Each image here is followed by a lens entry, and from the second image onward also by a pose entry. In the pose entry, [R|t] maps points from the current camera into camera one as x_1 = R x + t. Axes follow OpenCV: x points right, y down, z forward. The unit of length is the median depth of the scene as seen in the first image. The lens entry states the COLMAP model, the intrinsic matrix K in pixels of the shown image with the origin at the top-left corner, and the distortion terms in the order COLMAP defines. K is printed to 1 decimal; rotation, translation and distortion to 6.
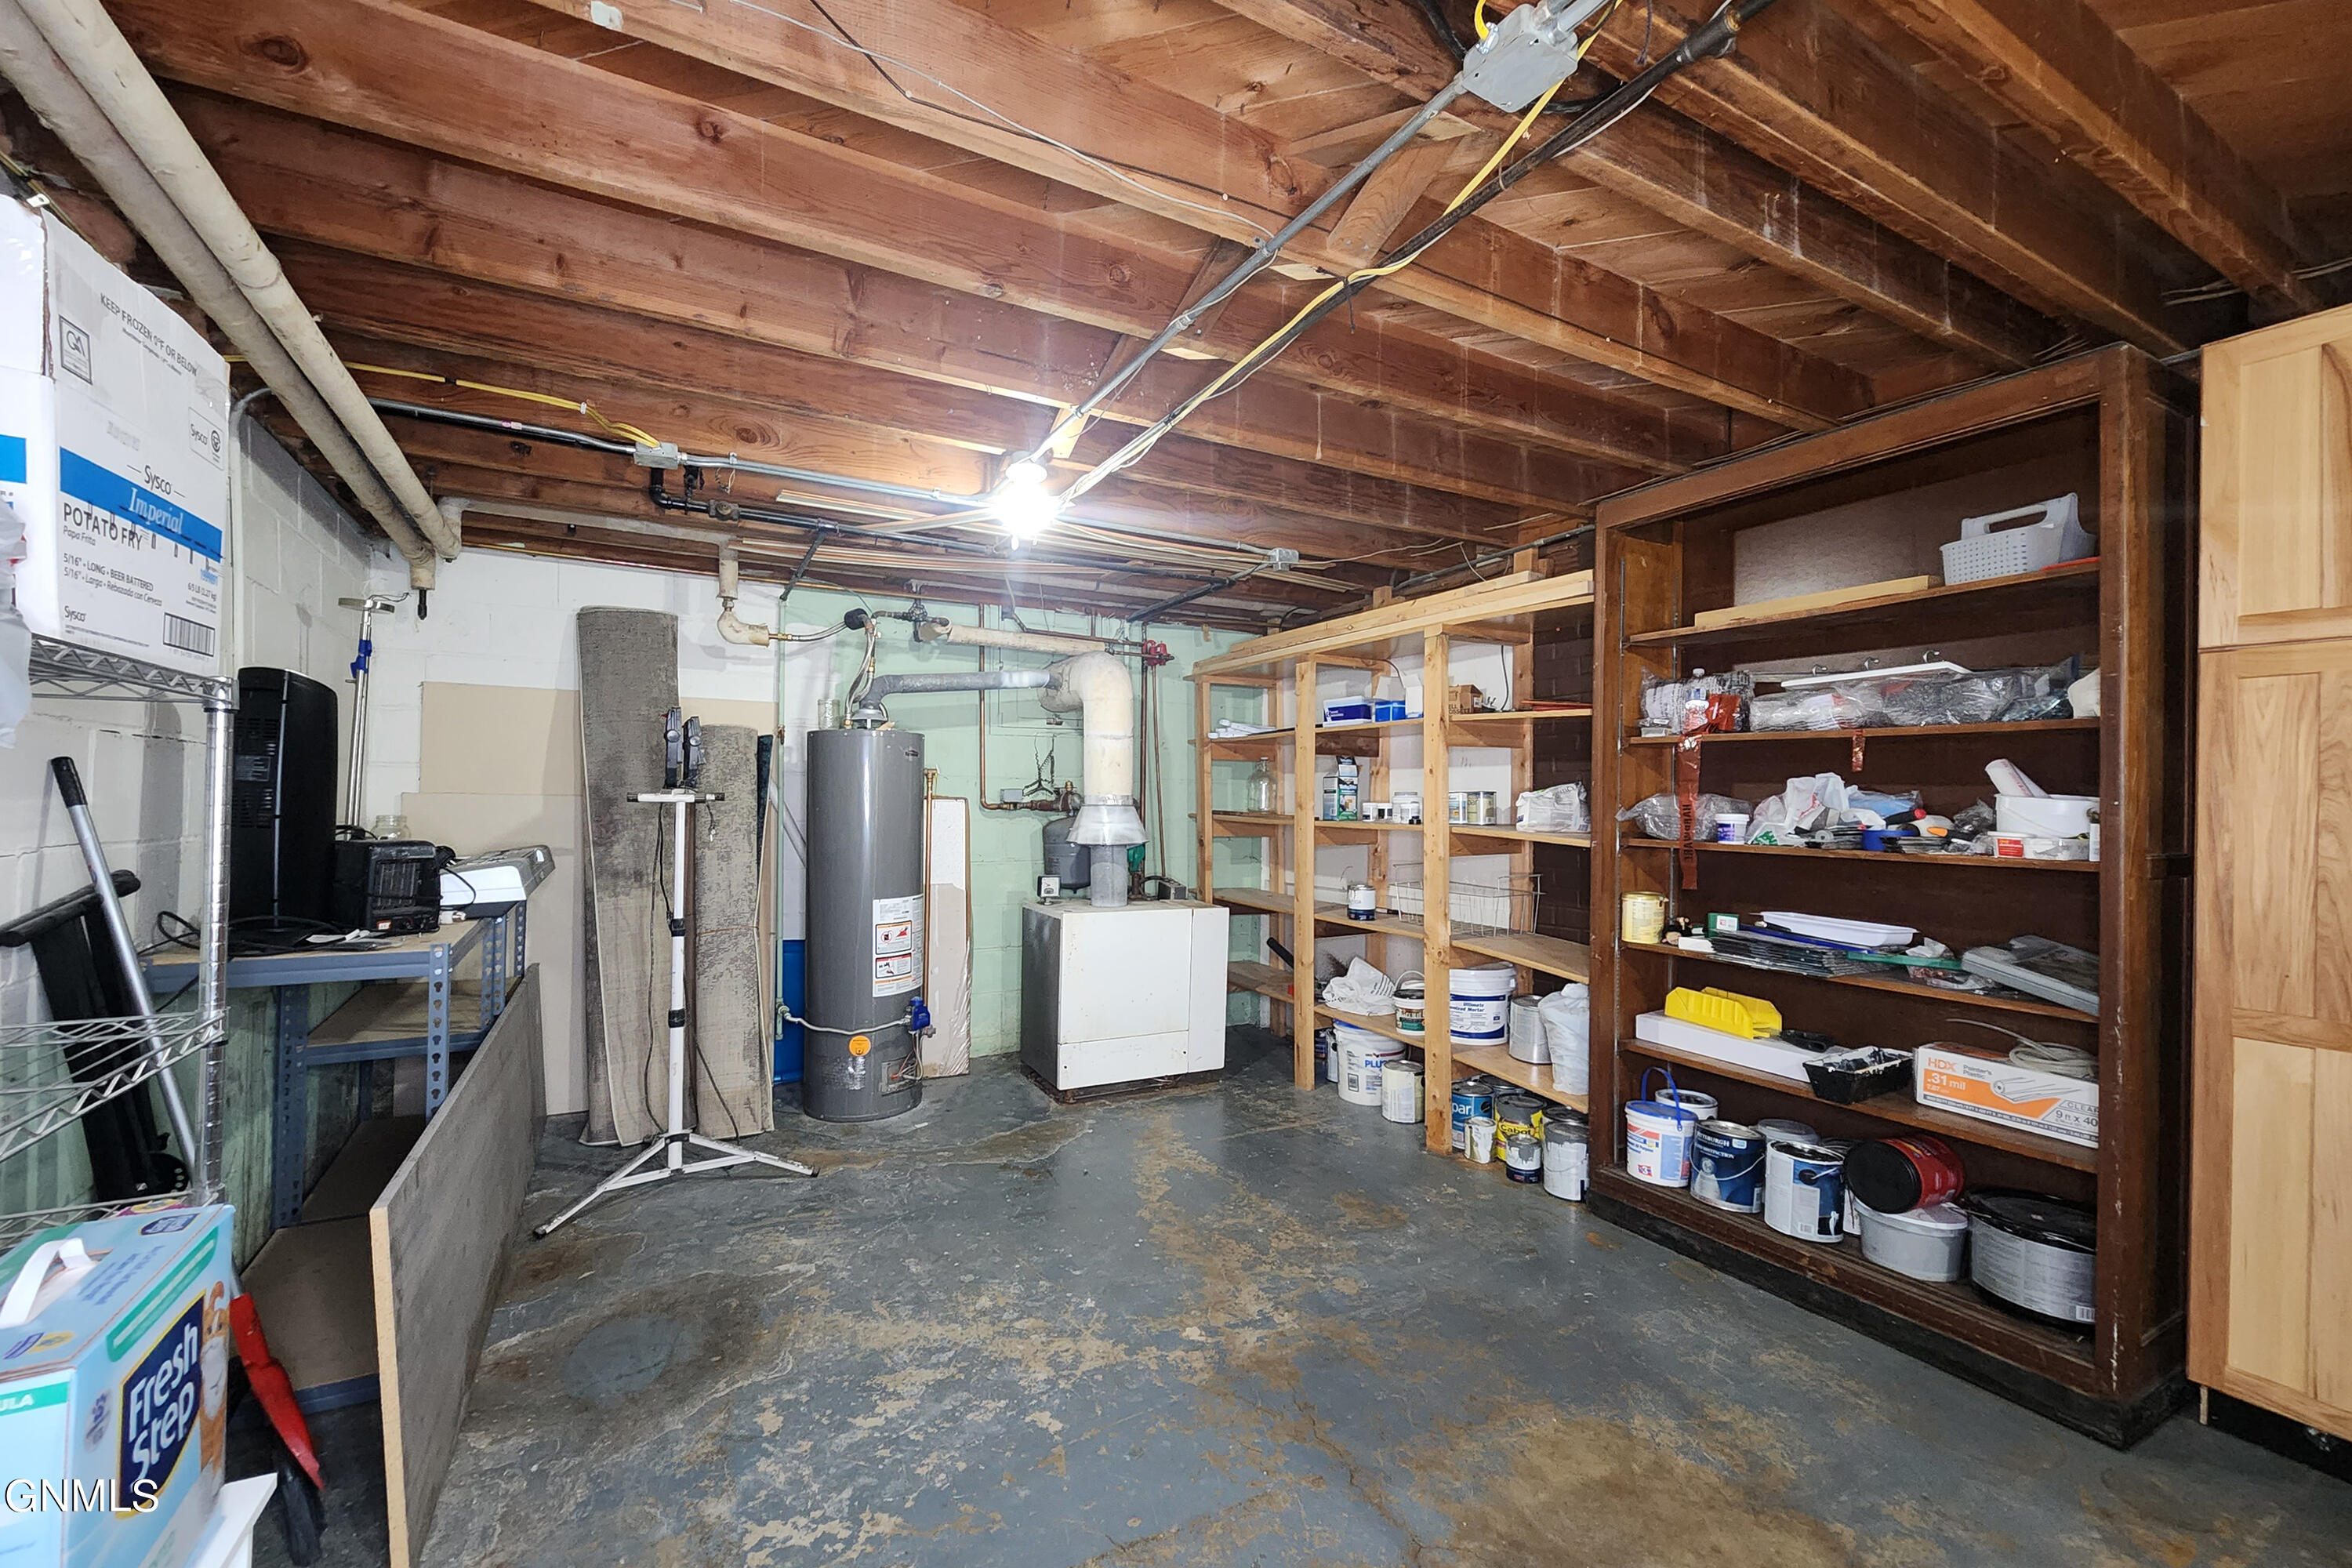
lens RADIAL K [[960.0, 0, 1176.9], [0, 960.0, 784.0], [0, 0, 1]] dist [-0.000422, -0.000145]
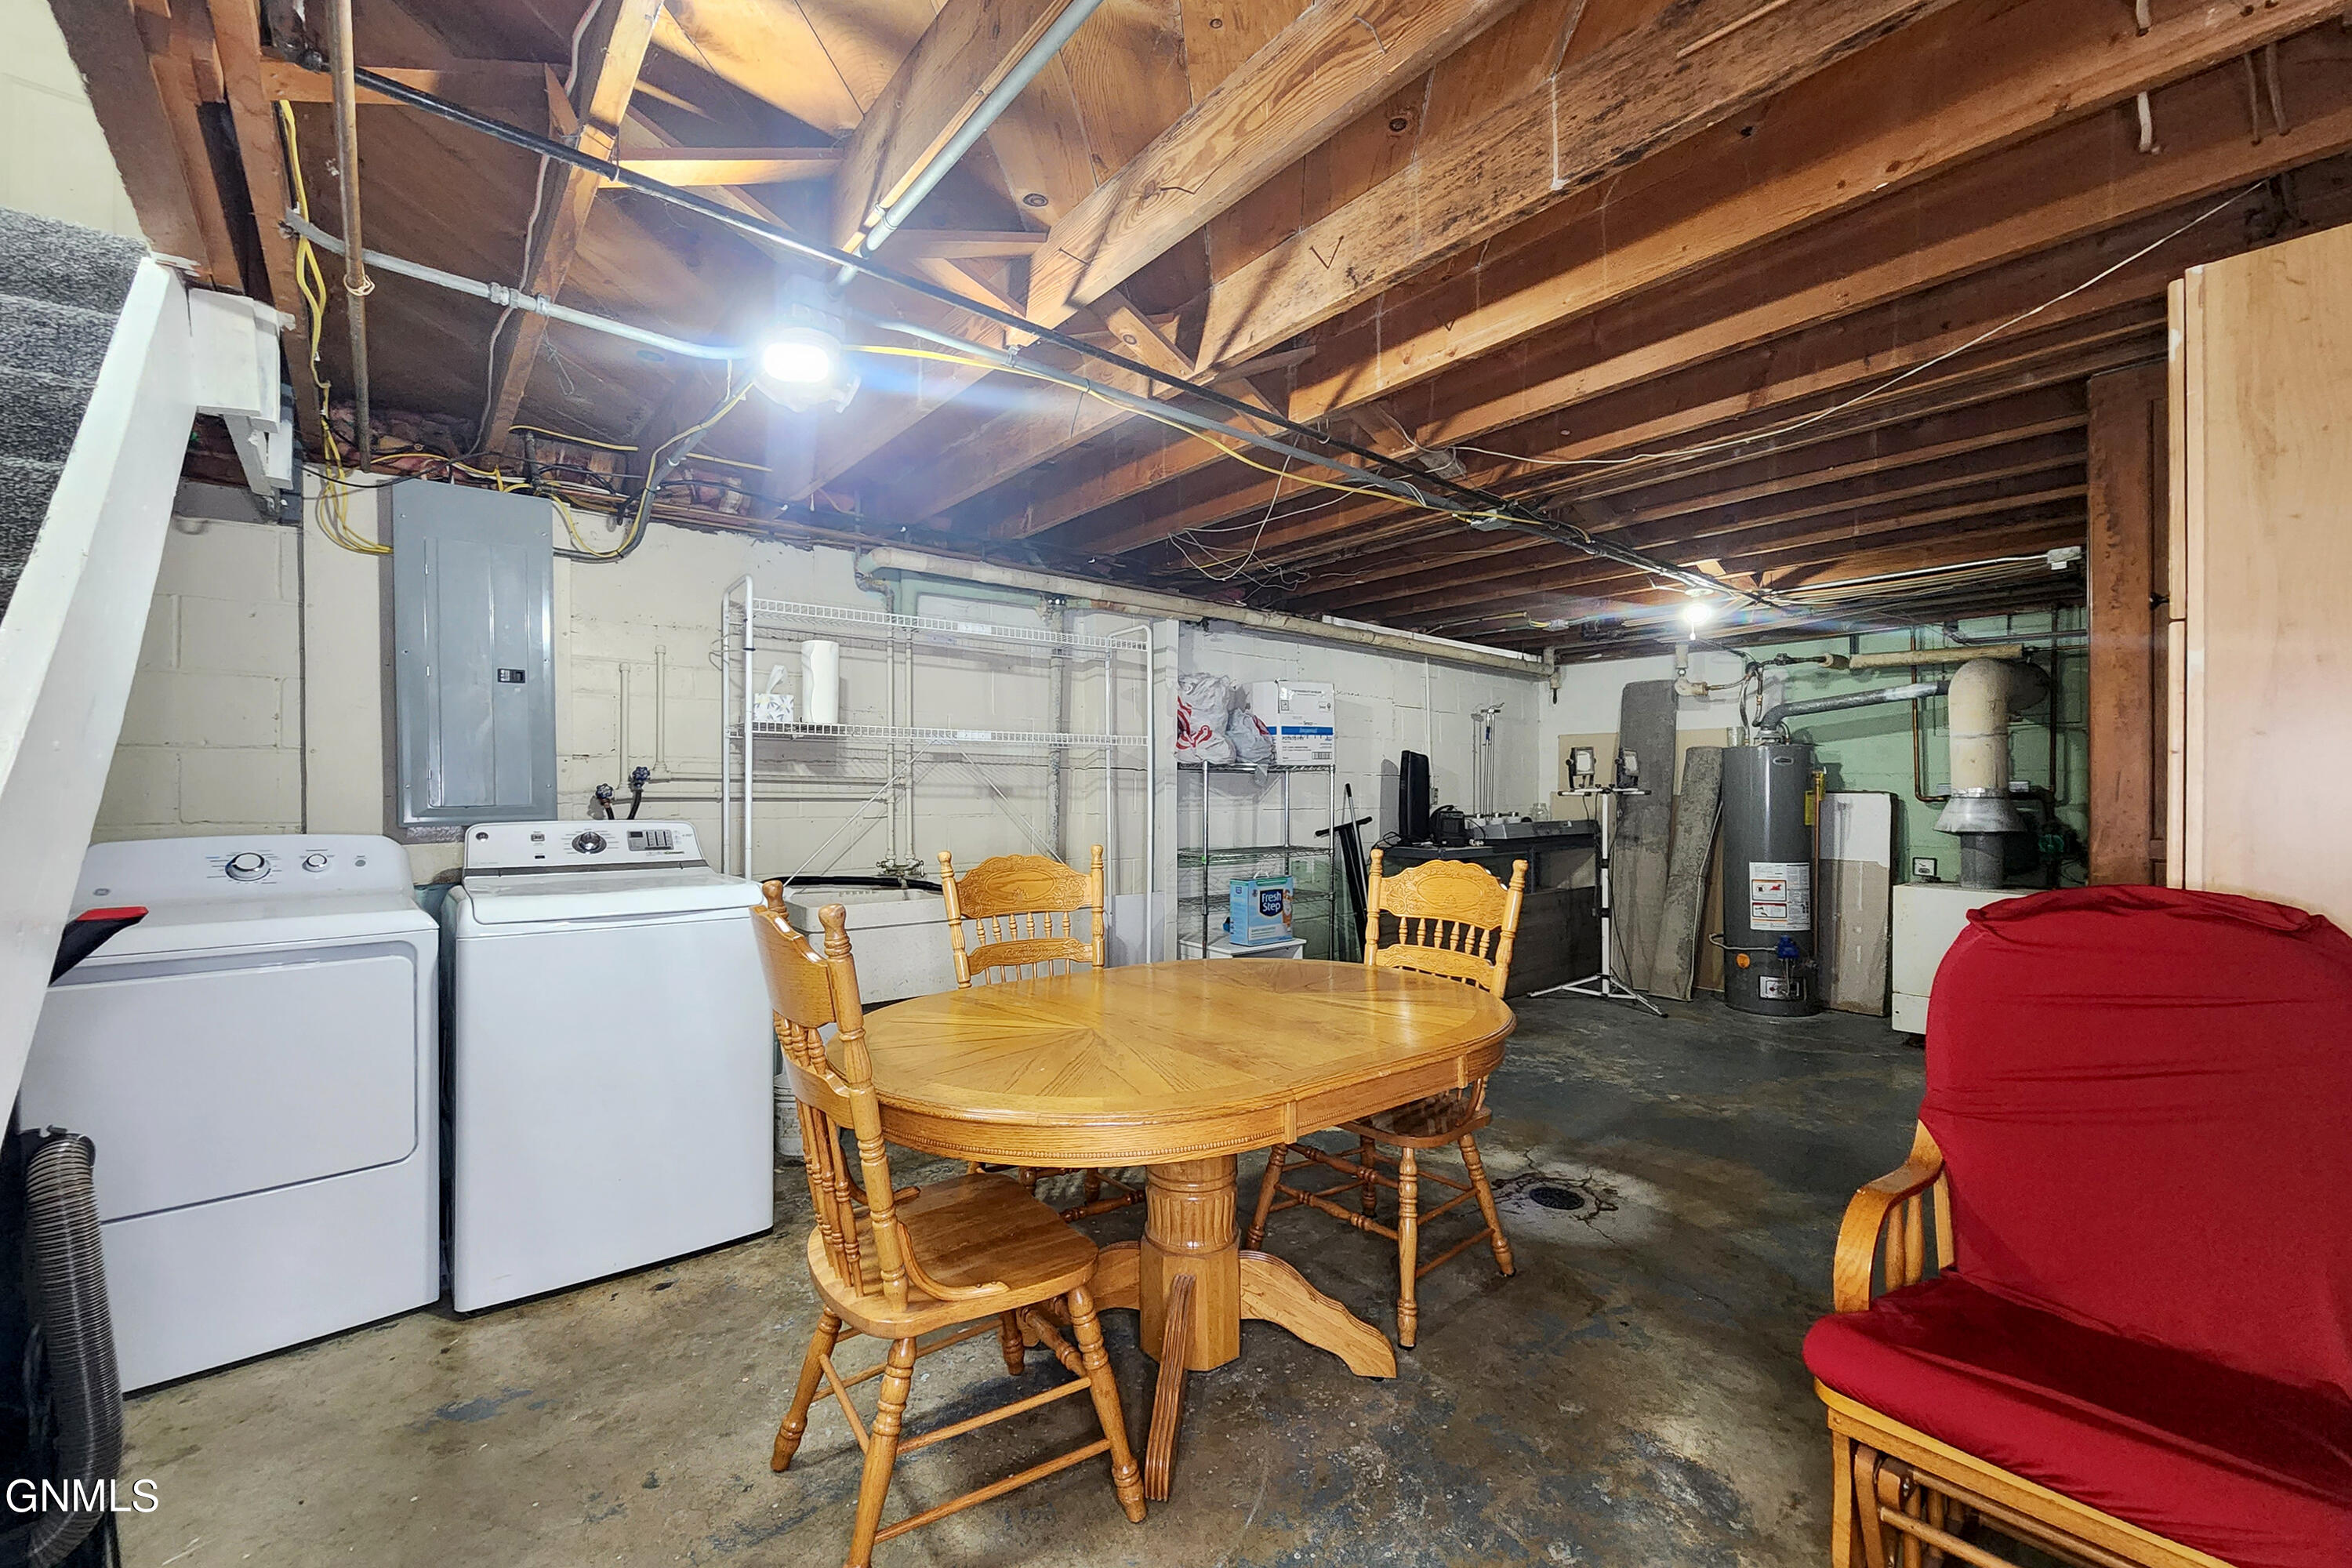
lens RADIAL K [[960.0, 0, 1161.4], [0, 960.0, 795.7], [0, 0, 1]] dist [-0.000422, -0.000145]
pose [[0.170740, -0.006467, -0.985295, 1.585014], [0.021318, 0.999769, -0.002868, 0.007353], [0.985086, -0.020515, 0.170838, -0.209989]]
